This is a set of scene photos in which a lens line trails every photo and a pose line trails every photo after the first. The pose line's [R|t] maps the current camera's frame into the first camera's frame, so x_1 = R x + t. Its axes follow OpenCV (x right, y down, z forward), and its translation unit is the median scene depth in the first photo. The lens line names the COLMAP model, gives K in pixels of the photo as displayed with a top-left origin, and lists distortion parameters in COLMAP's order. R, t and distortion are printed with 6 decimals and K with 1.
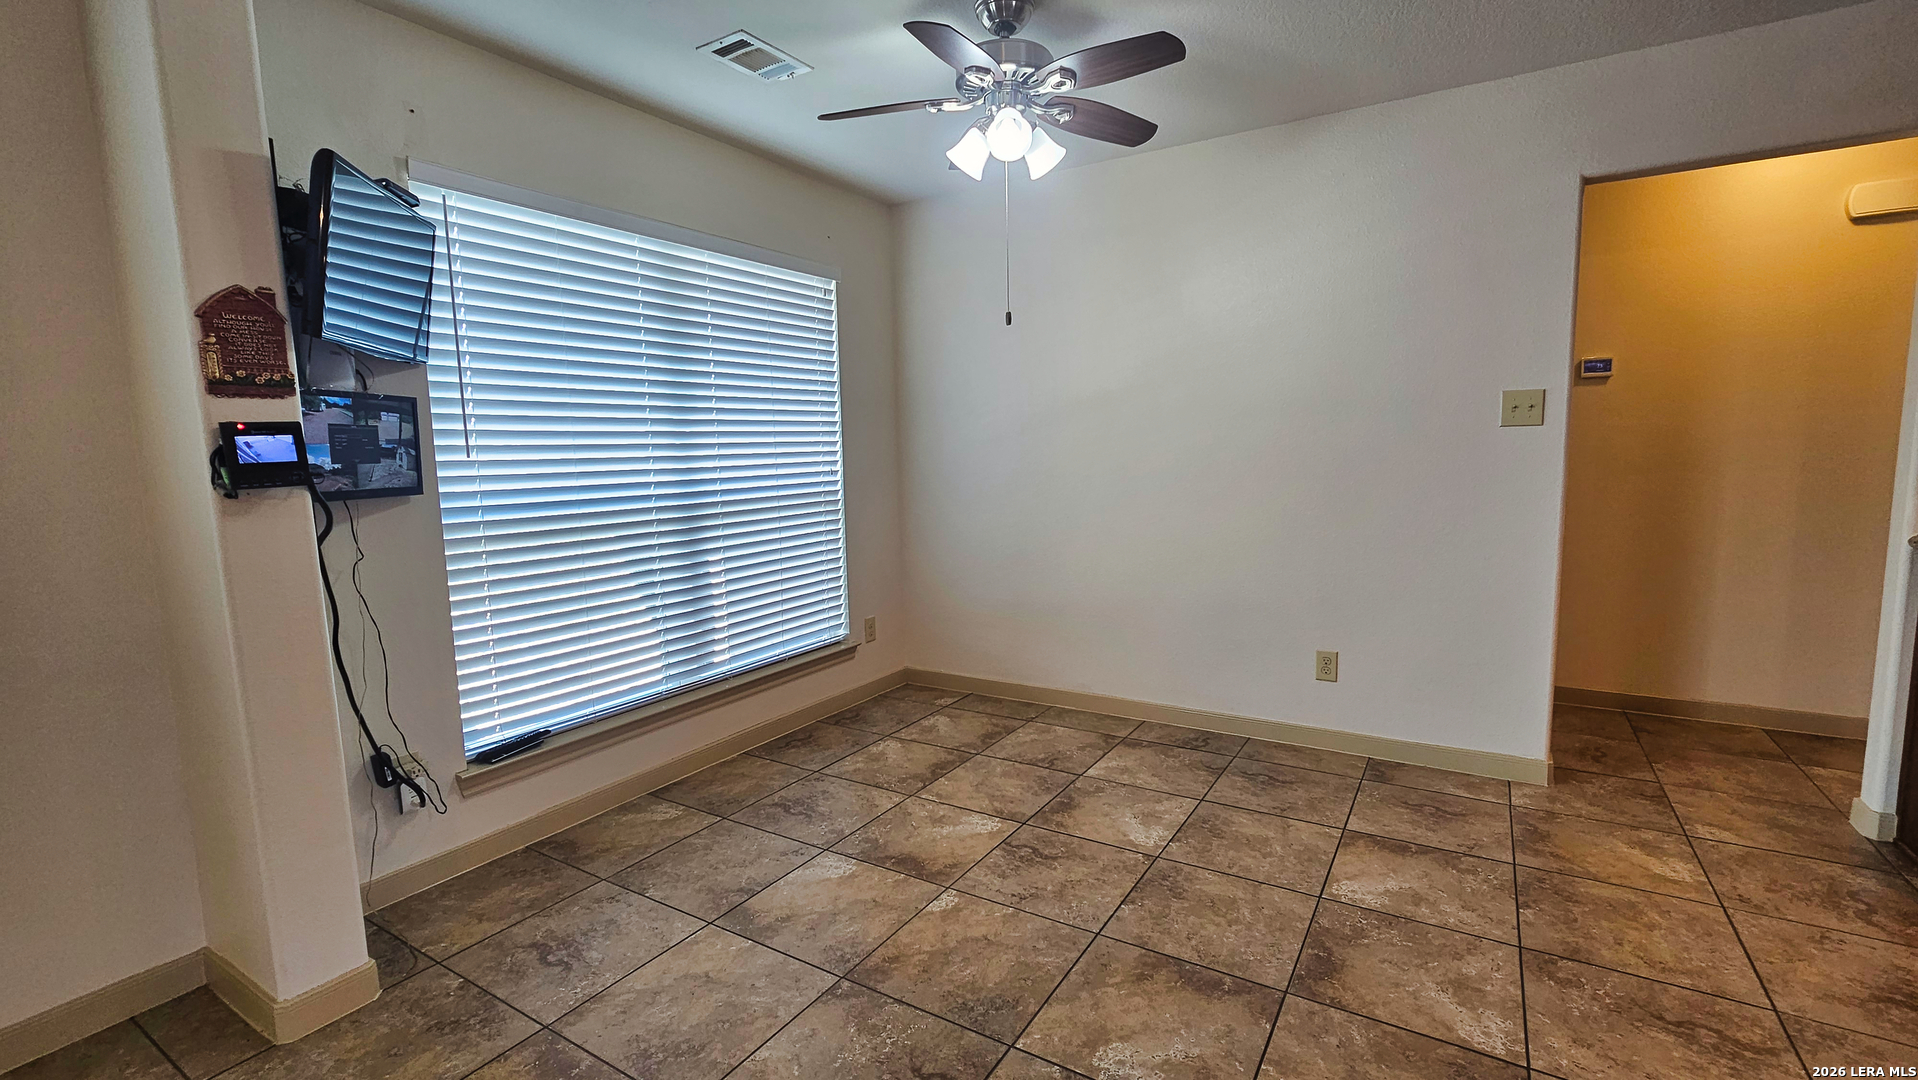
lens RADIAL K [[822.2, 0, 969.8], [0, 822.2, 544.7], [0, 0, 1]] dist [0.000522, -0.000590]
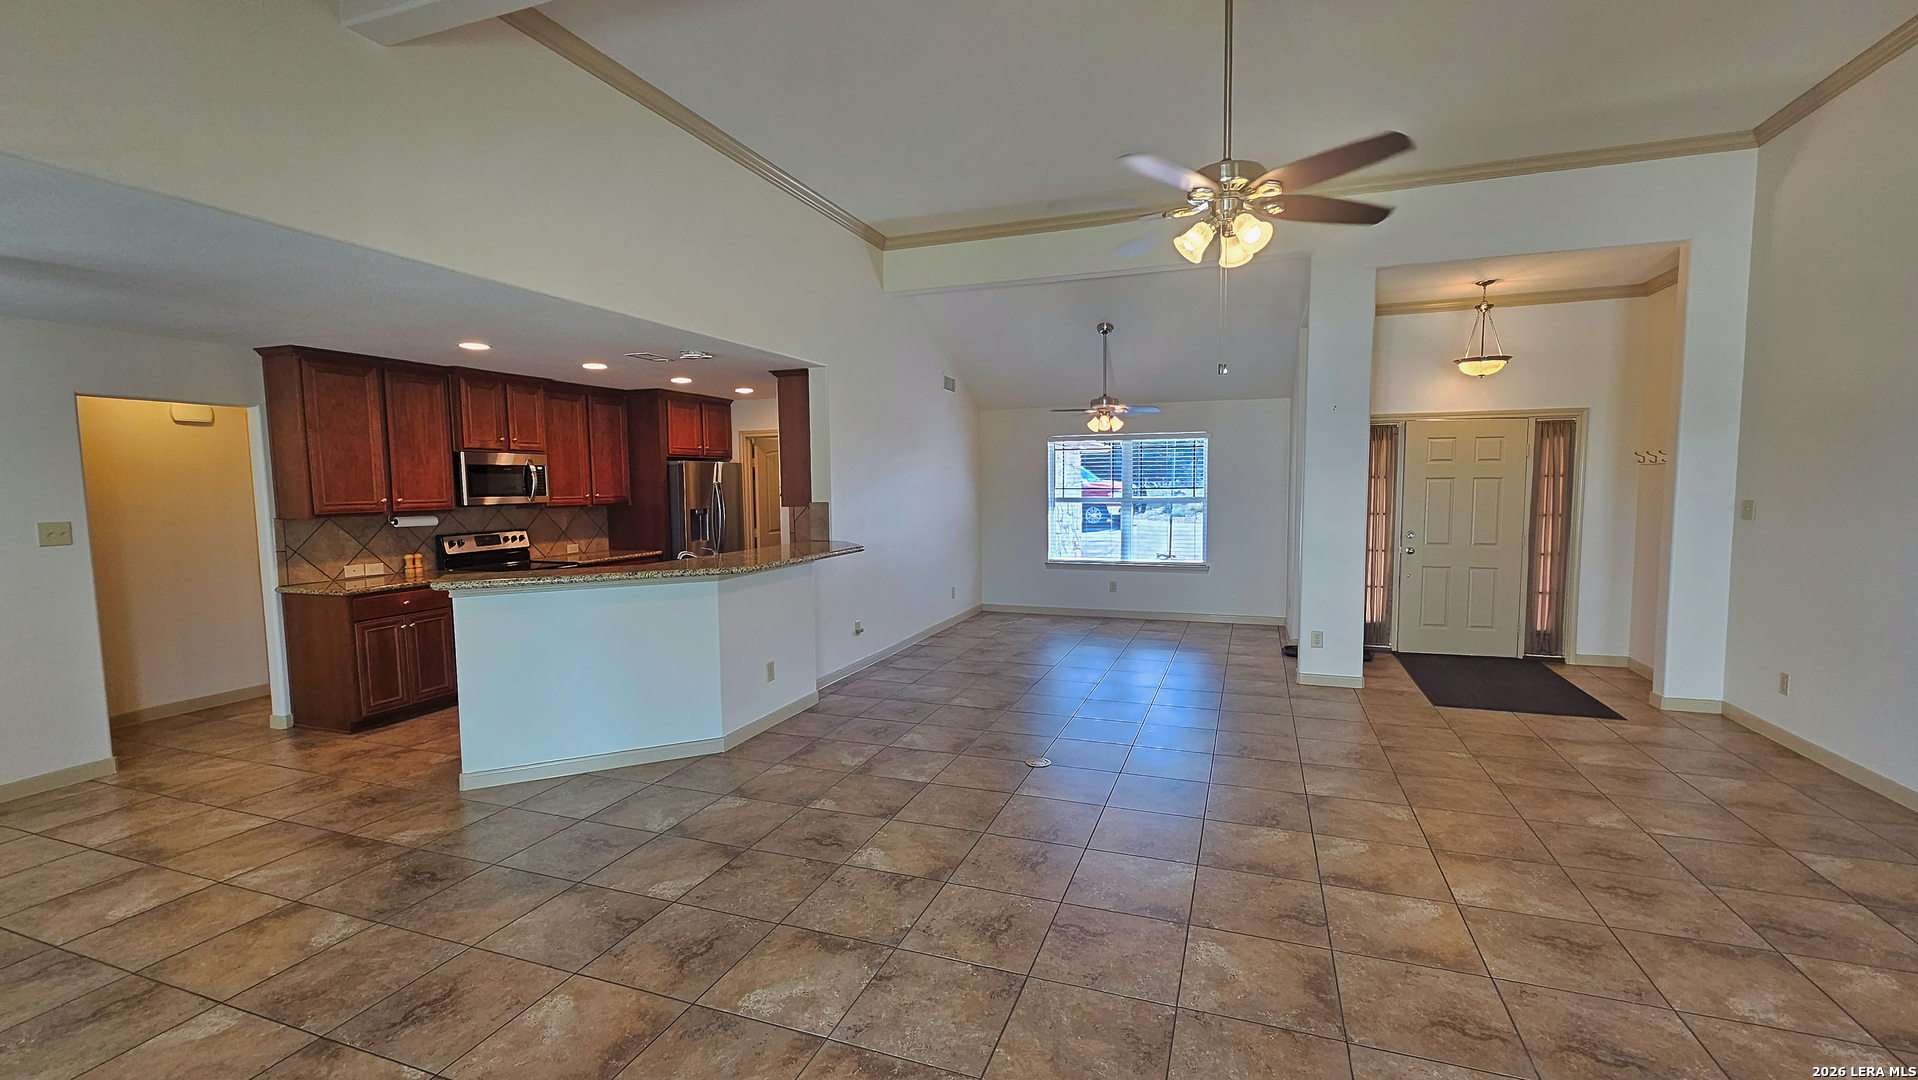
lens RADIAL K [[786.8, 0, 972.1], [0, 786.8, 541.6], [0, 0, 1]] dist [-0.000020, 0.000327]
pose [[-0.206746, -0.051343, 0.977047, -1.375783], [0.131923, 0.988040, 0.079836, -0.056063], [-0.969460, 0.145400, -0.197500, -0.439487]]
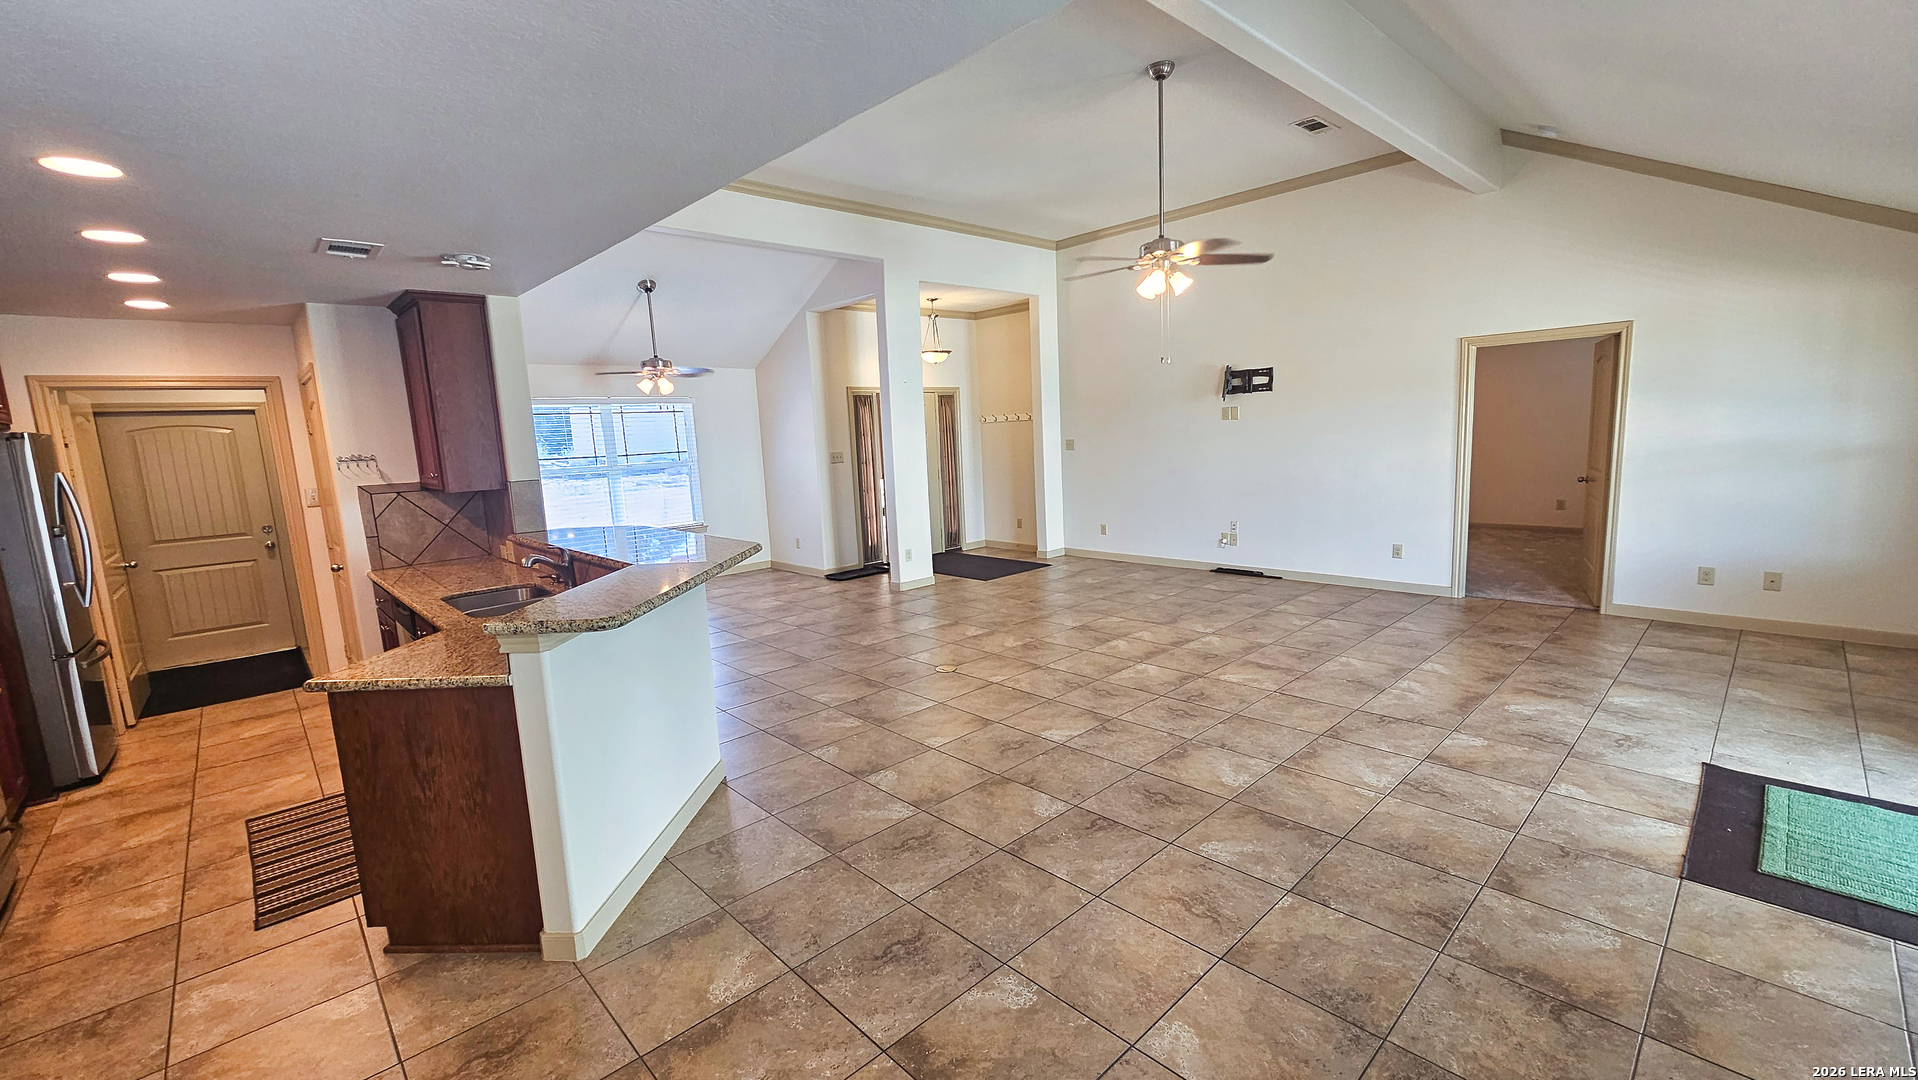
lens RADIAL K [[780.4, 0, 967.8], [0, 780.4, 541.8], [0, 0, 1]] dist [-0.001222, 0.000372]
pose [[-0.964679, 0.026216, 0.262120, -0.238759], [0.095384, 0.962278, 0.254798, -0.292742], [-0.245553, 0.270800, -0.930791, 1.134136]]
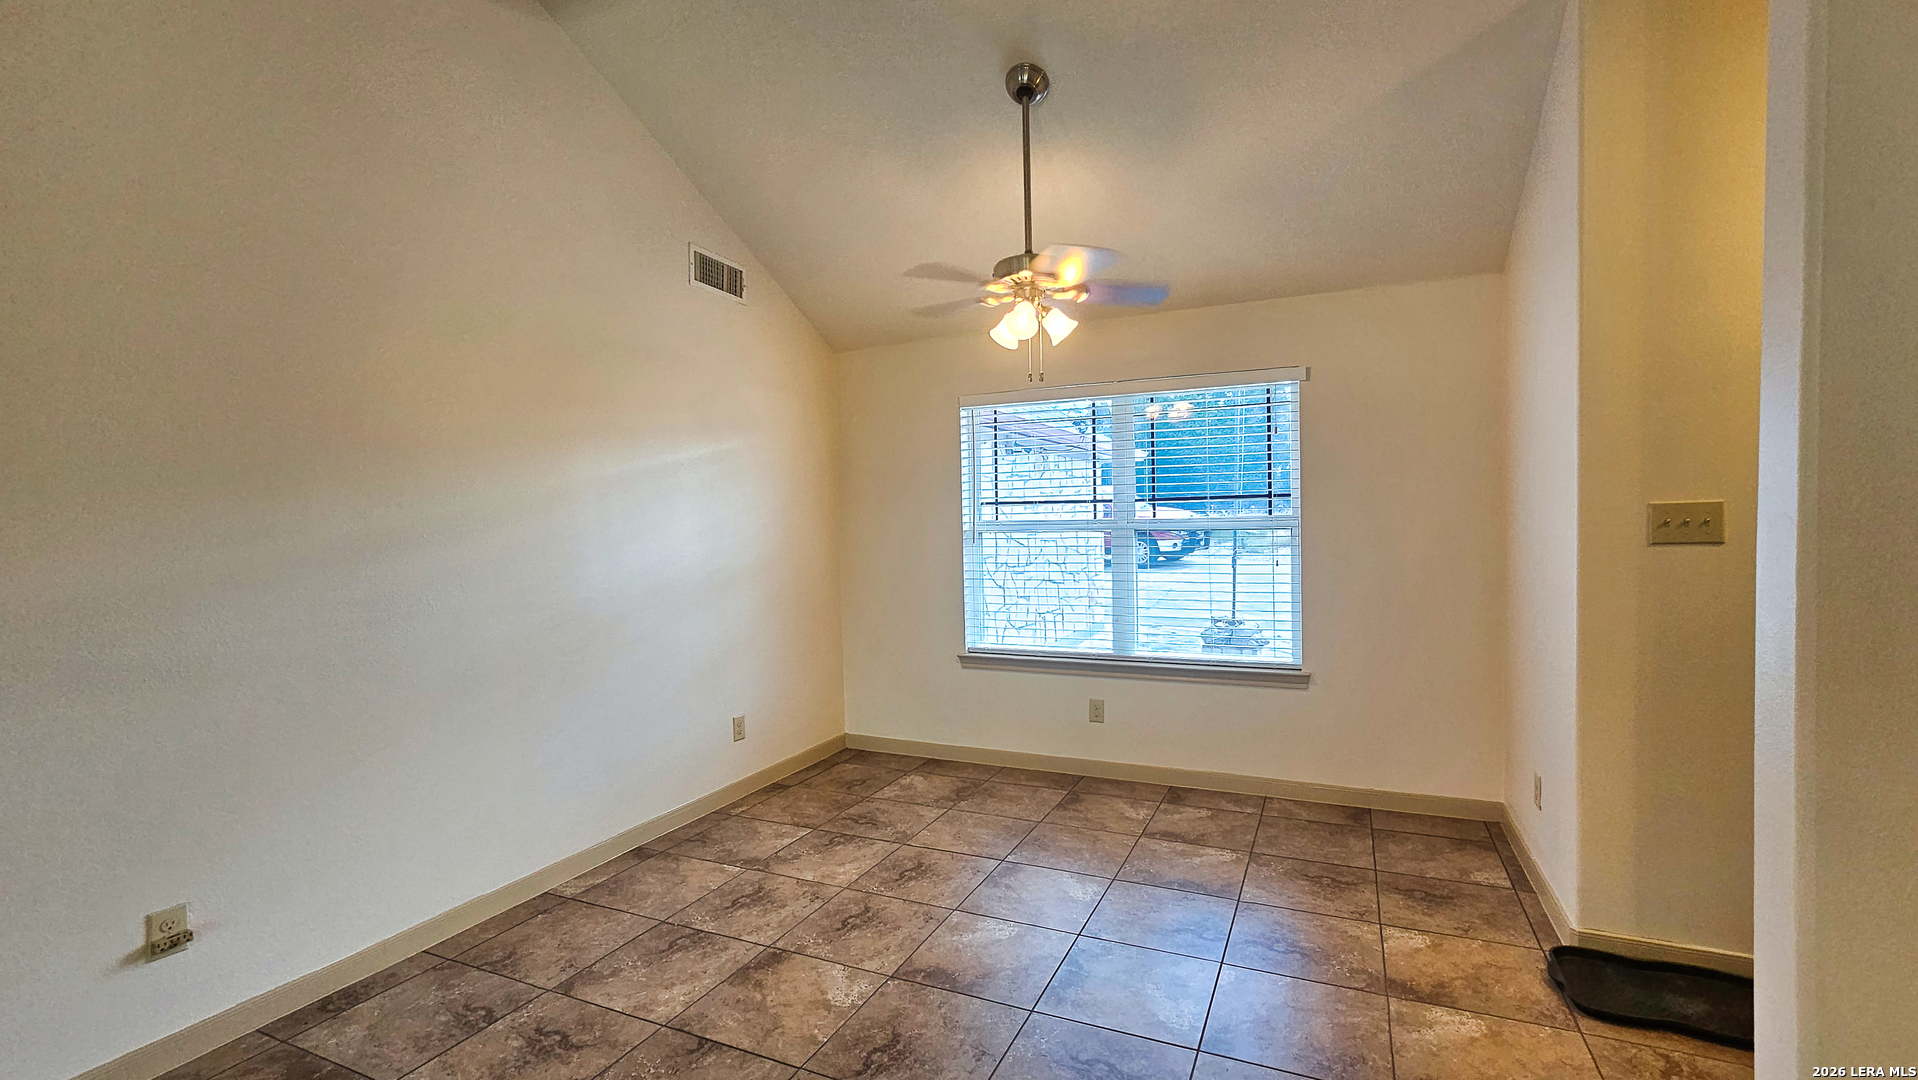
lens RADIAL K [[831.3, 0, 968.9], [0, 831.3, 542.1], [0, 0, 1]] dist [-0.001214, -0.000143]
pose [[-0.122131, -0.006024, 0.992496, 0.456213], [0.144283, 0.989251, 0.023759, 0.098428], [-0.981971, 0.146102, -0.119949, -1.409470]]
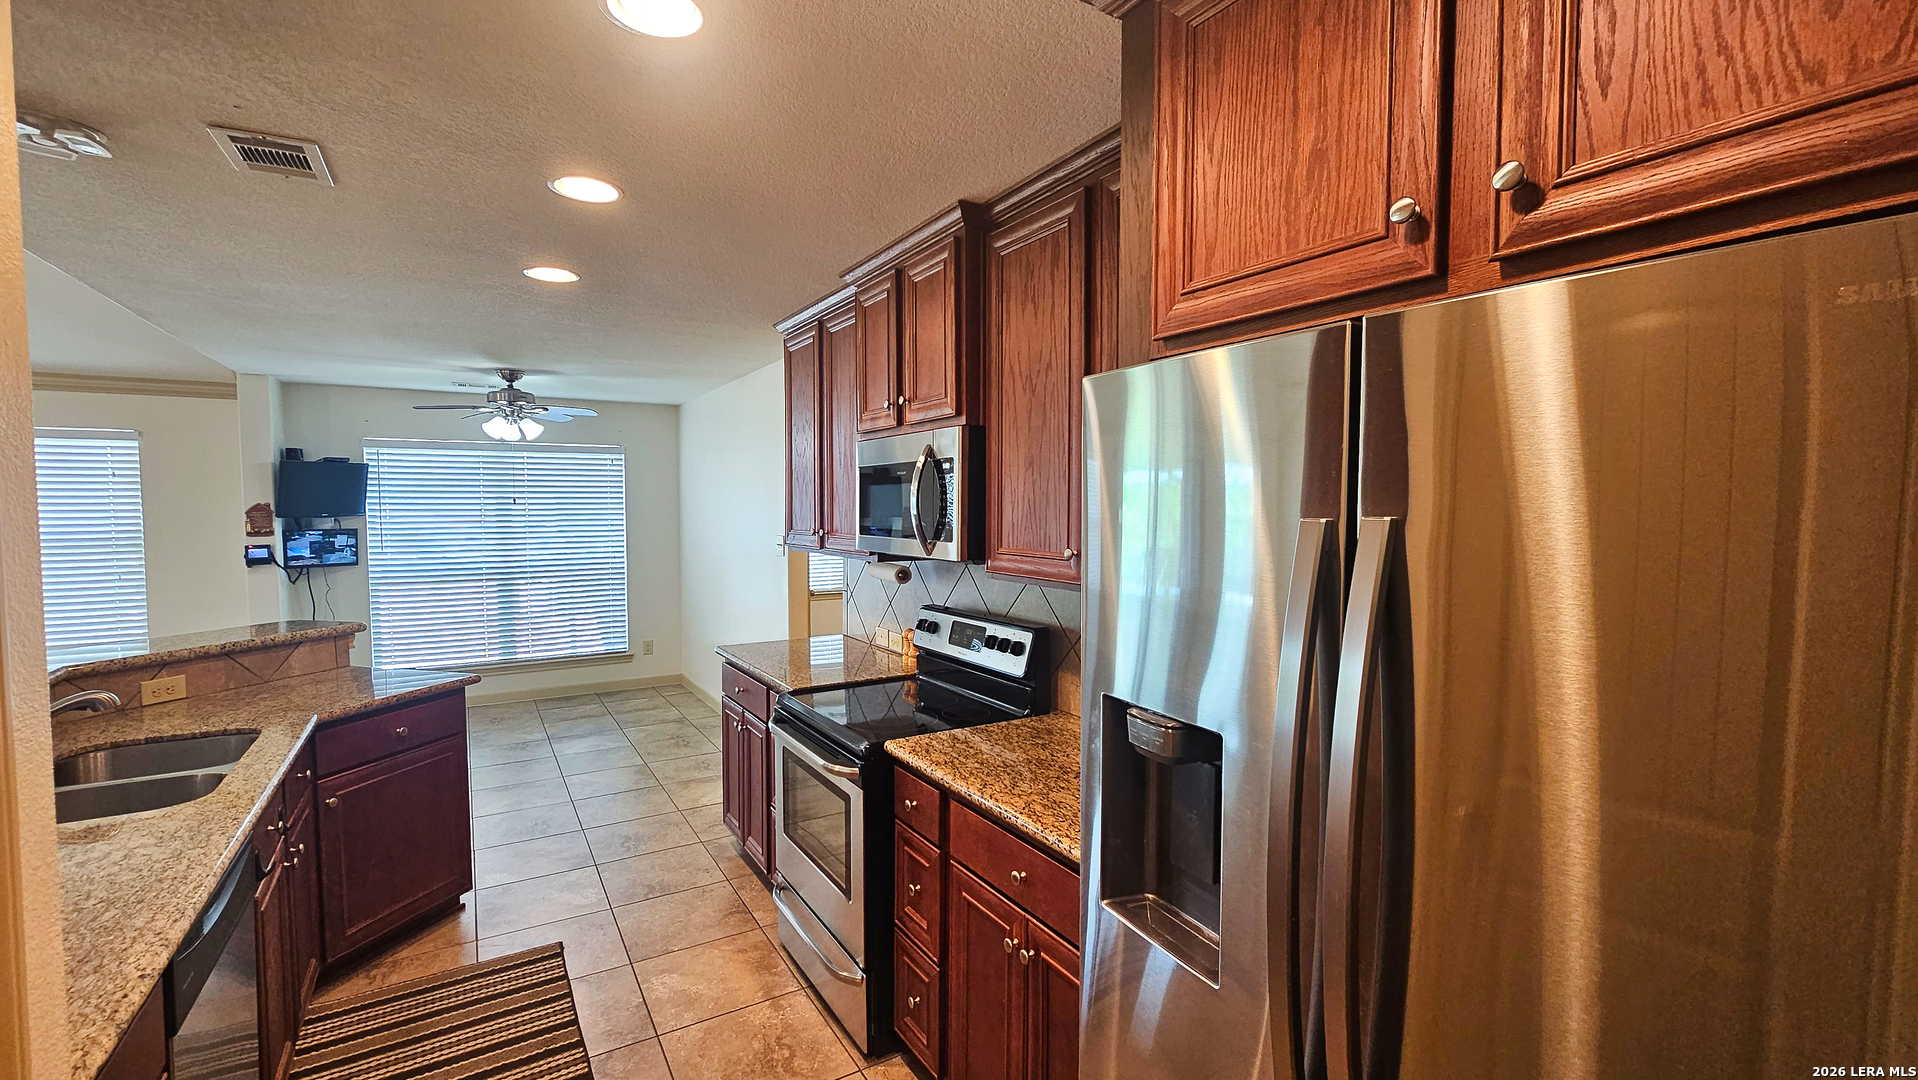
lens RADIAL K [[822.2, 0, 969.8], [0, 822.2, 544.7], [0, 0, 1]] dist [0.000522, -0.000590]
pose [[0.892713, 0.042714, -0.448596, 2.276214], [-0.070814, 0.996426, -0.046044, -0.147116], [0.445026, 0.072871, 0.892548, -0.472959]]
